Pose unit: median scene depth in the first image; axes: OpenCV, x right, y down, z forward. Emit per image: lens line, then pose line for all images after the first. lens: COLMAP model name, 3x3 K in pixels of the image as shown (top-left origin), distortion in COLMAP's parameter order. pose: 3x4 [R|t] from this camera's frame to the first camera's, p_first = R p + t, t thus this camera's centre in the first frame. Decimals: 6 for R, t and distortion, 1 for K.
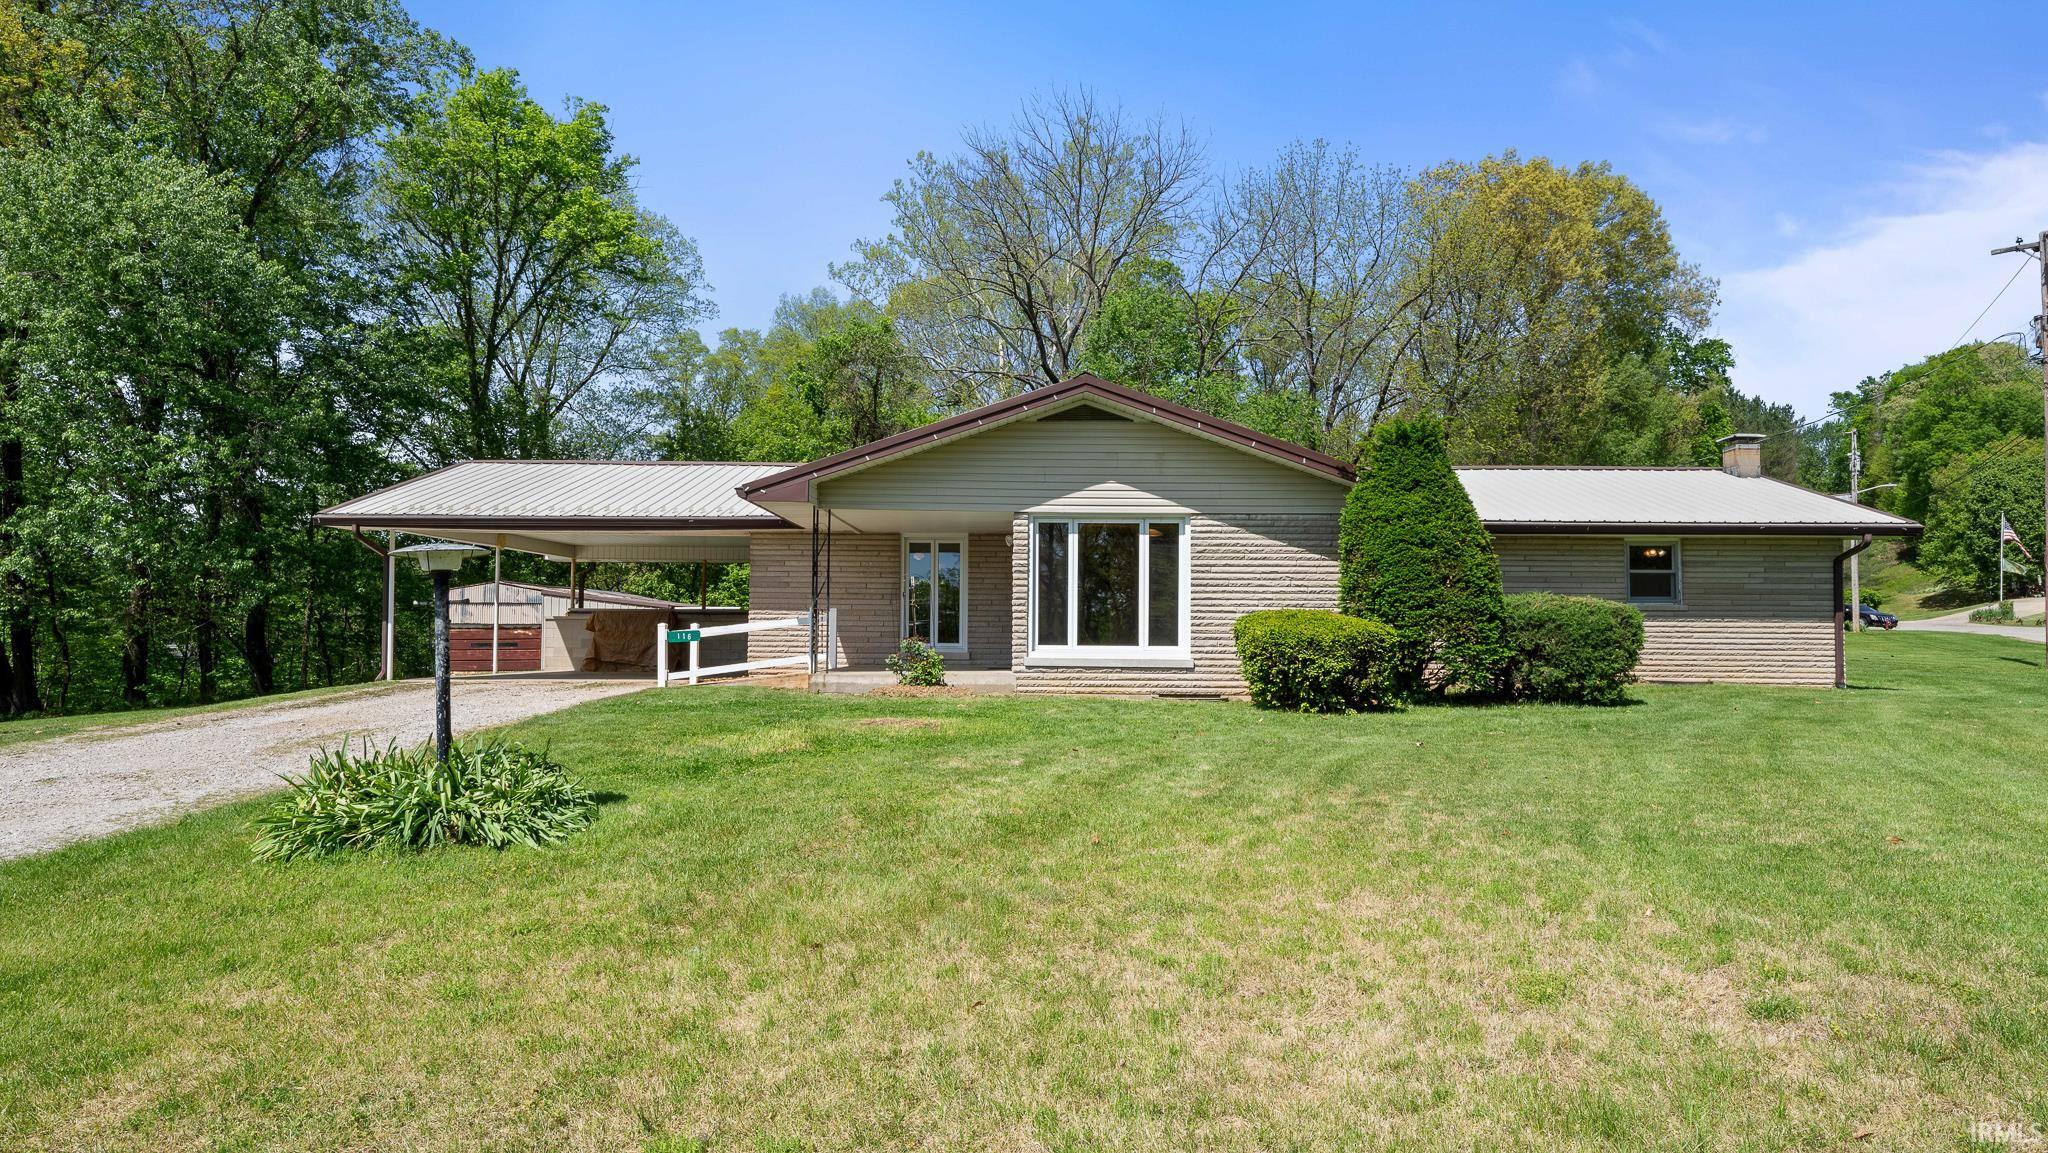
lens RADIAL K [[1122.1, 0, 1075.3], [0, 1122.1, 585.2], [0, 0, 1]] dist [0.014209, -0.000041]
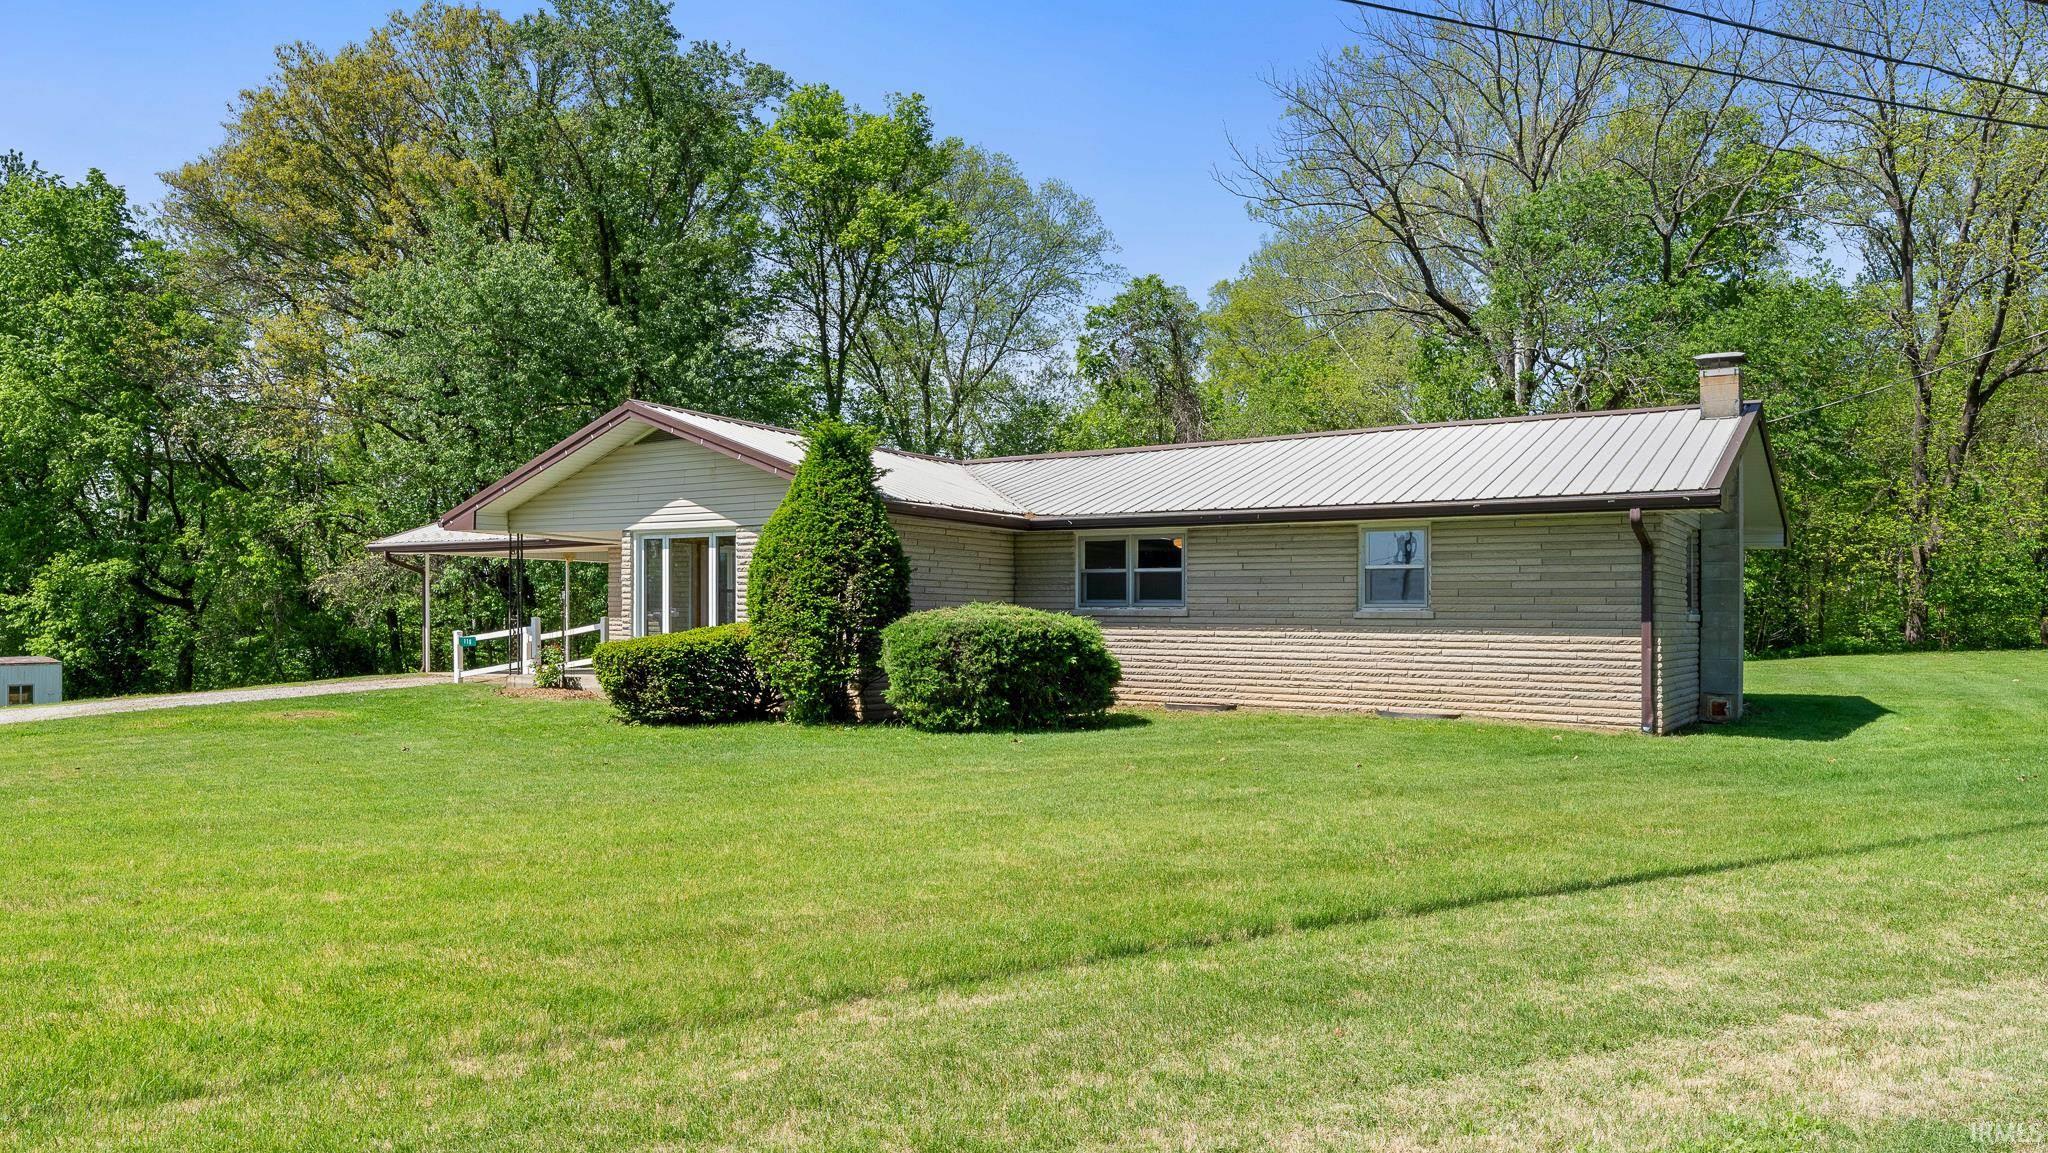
lens RADIAL K [[1419.0, 0, 1022.2], [0, 1419.0, 578.9], [0, 0, 1]] dist [0.002838, 0.000111]
pose [[0.820965, -0.015483, -0.570769, 0.860298], [0.019625, 0.999807, 0.001106, -0.010248], [0.570641, -0.012109, 0.821110, 0.079401]]
